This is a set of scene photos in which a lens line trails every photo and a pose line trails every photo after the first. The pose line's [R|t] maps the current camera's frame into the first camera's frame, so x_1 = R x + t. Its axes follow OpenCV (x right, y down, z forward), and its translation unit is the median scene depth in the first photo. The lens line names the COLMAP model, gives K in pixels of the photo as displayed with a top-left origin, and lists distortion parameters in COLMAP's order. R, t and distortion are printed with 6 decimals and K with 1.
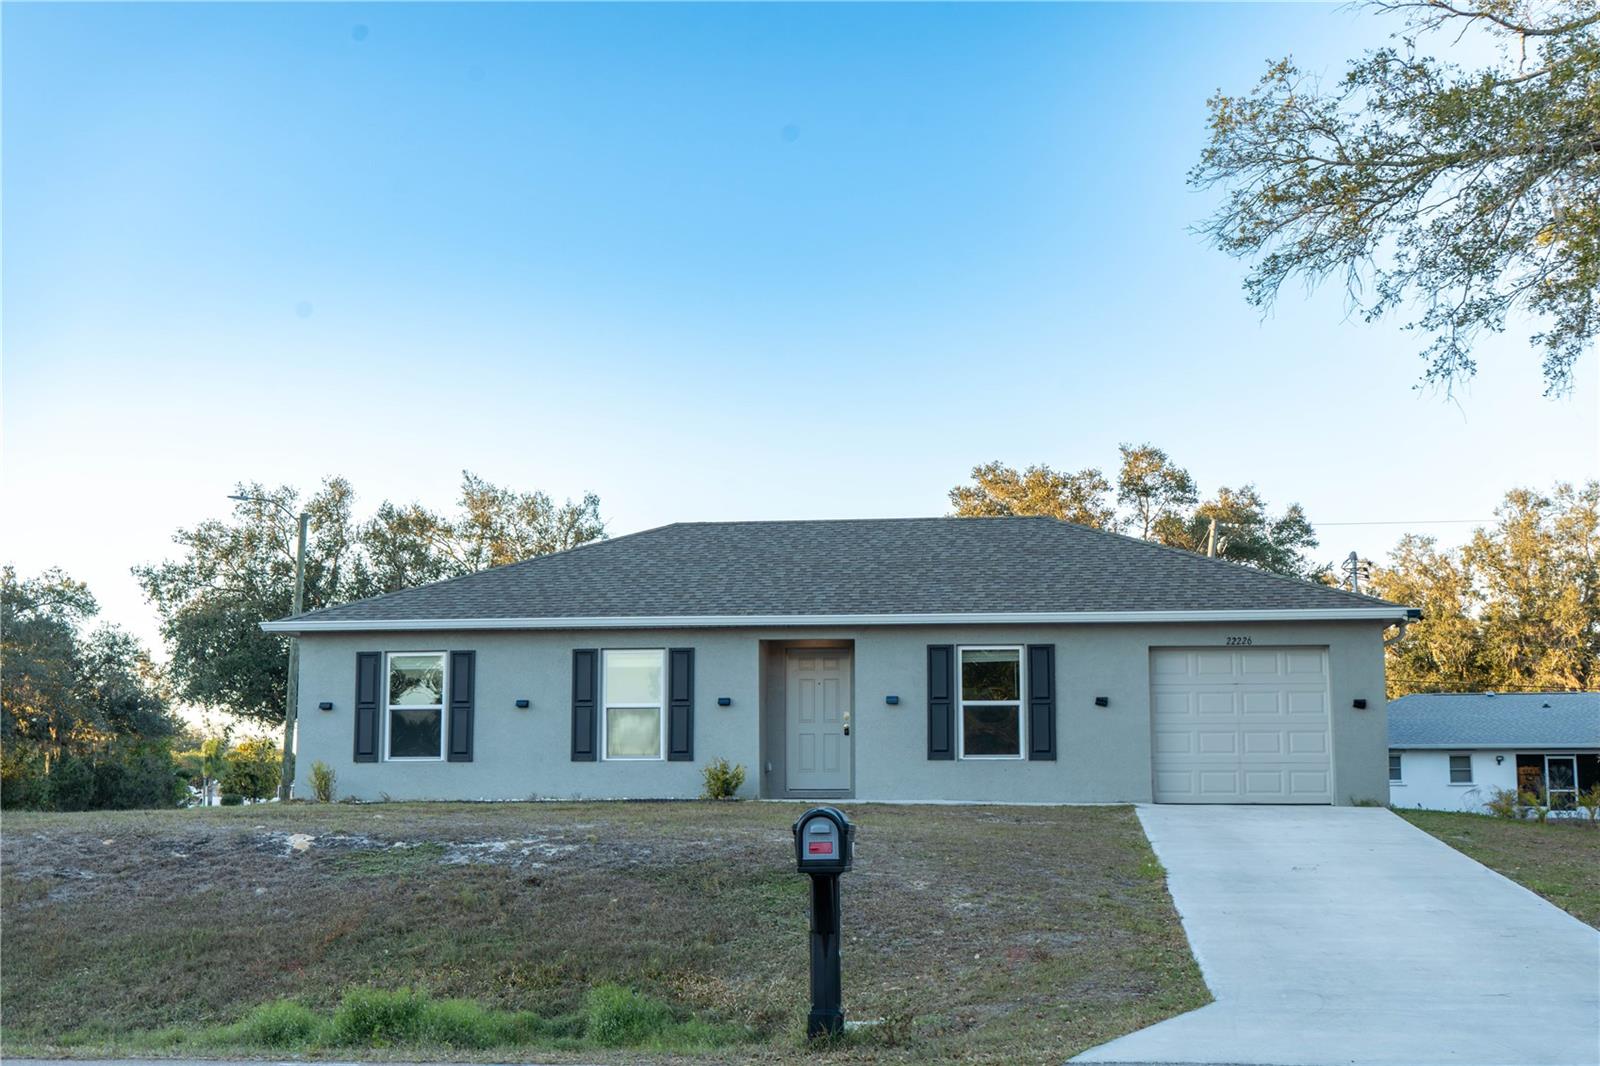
lens RADIAL K [[1979.3, 0, 800.1], [0, 1979.3, 537.7], [0, 0, 1]] dist [0.018238, 0.000000]
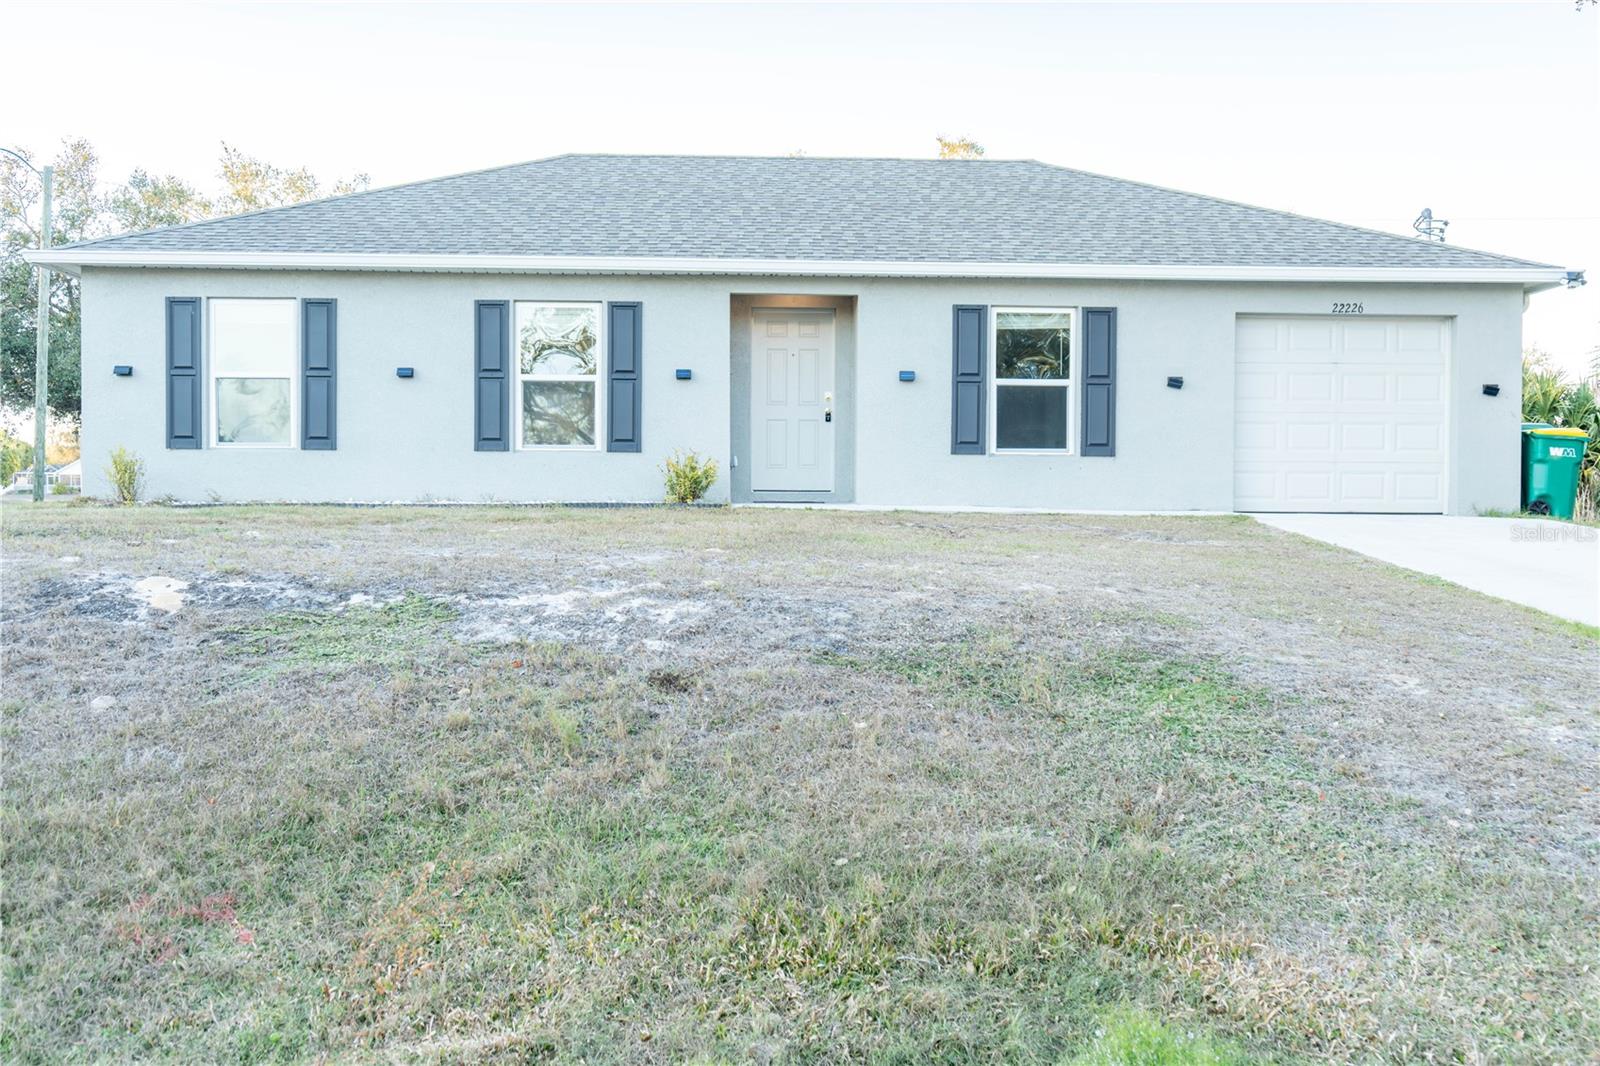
lens RADIAL K [[1722.6, 0, 797.7], [0, 1722.6, 525.5], [0, 0, 1]] dist [0.004842, 0.000000]
pose [[0.984809, 0.003475, 0.173605, -0.110158], [-0.029670, 0.988464, 0.148523, 0.041549], [-0.171086, -0.151418, 0.973551, 0.351169]]
